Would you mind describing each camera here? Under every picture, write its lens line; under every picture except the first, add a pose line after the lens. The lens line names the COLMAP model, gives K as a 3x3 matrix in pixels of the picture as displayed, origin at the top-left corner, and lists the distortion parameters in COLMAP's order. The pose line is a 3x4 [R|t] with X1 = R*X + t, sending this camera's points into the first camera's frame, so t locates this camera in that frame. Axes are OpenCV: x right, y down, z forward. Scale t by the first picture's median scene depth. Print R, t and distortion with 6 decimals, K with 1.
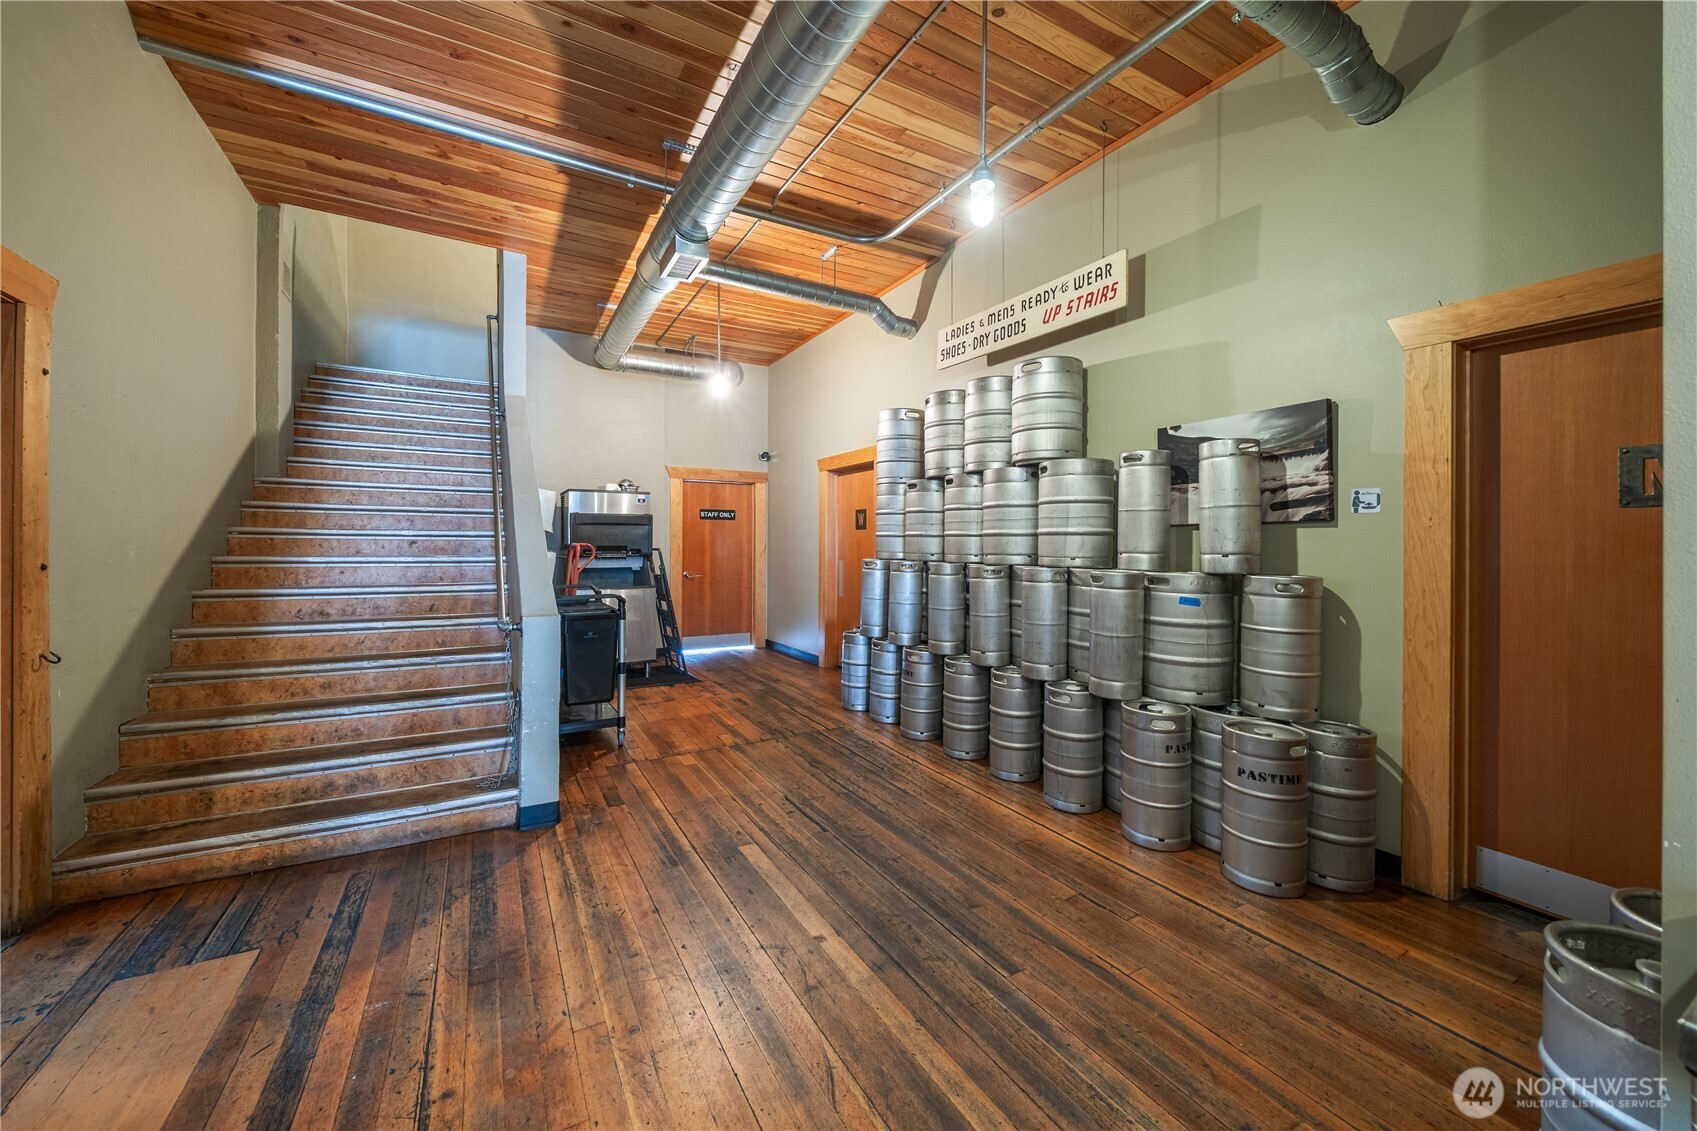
lens RADIAL K [[656.8, 0, 843.8], [0, 656.8, 558.9], [0, 0, 1]] dist [0.000115, 0.000048]
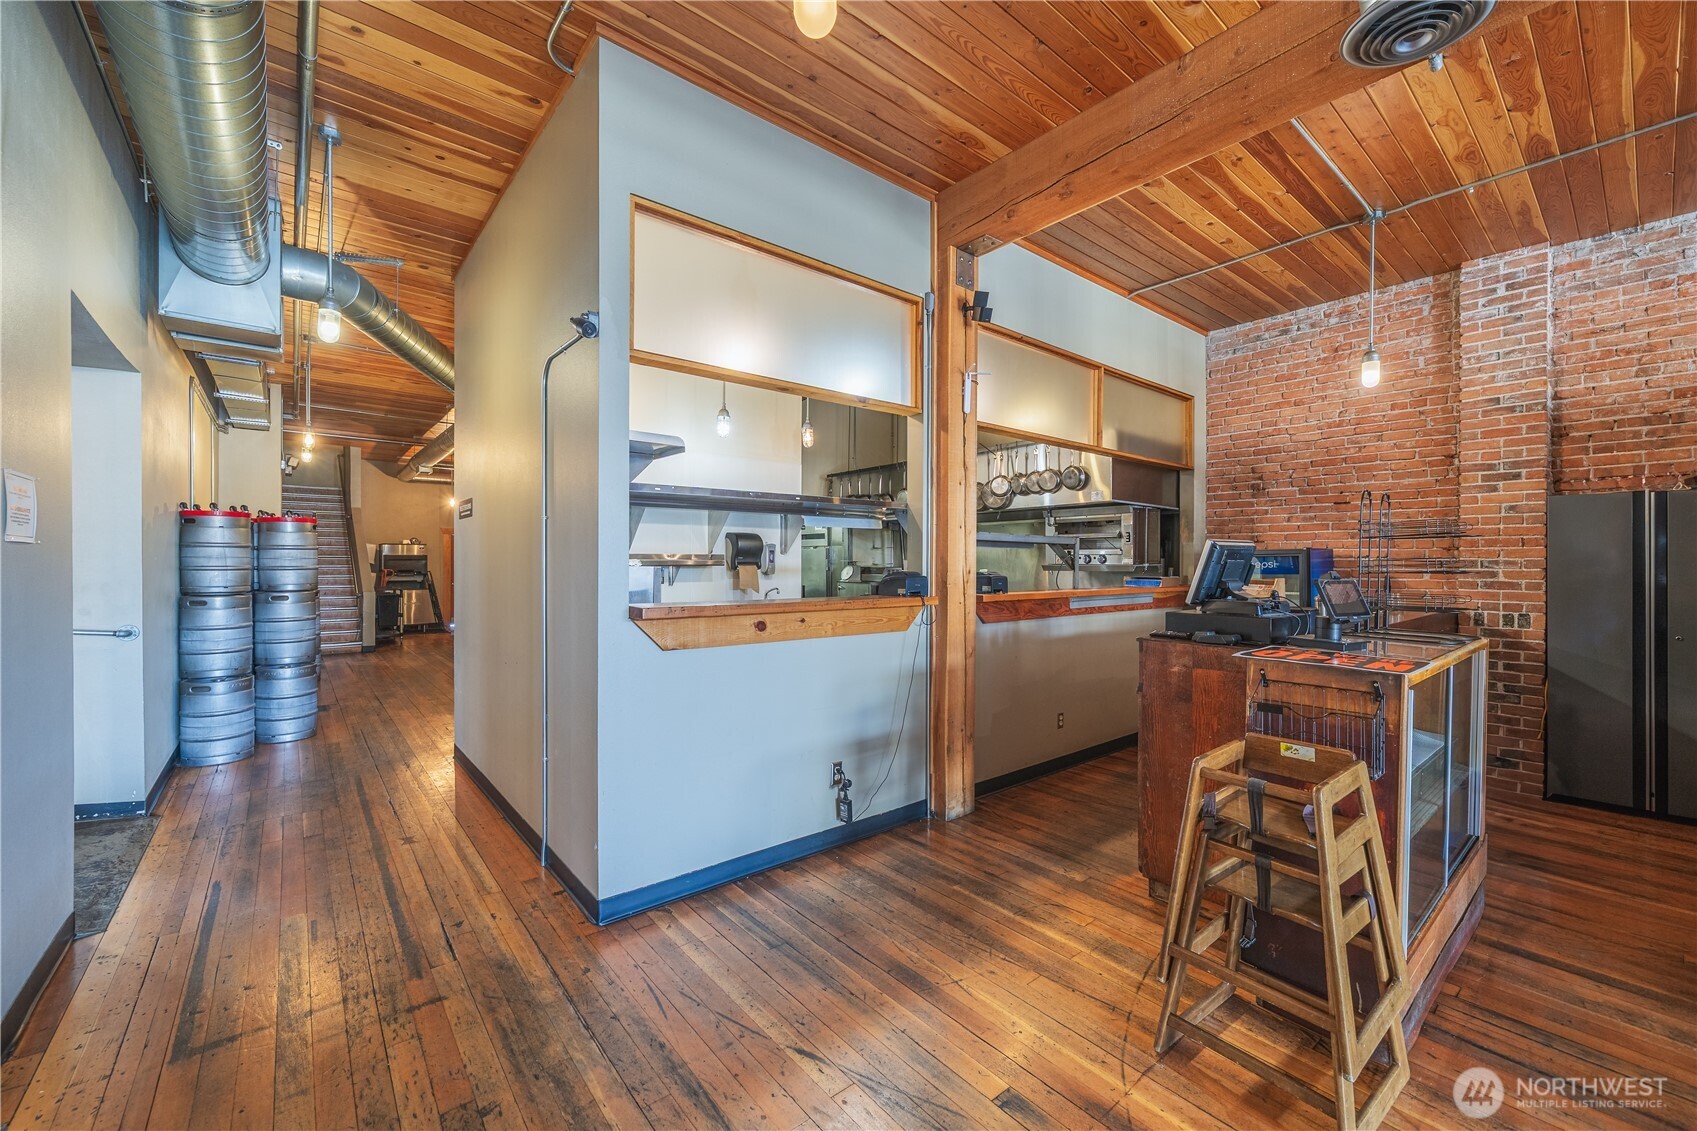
lens RADIAL K [[672.0, 0, 848.4], [0, 672.0, 560.8], [0, 0, 1]] dist [-0.000951, -0.000302]
pose [[0.981278, -0.011202, 0.192273, 0.618552], [0.014455, 0.999775, -0.015526, 0.003294], [-0.192056, 0.018014, 0.981219, -1.371117]]
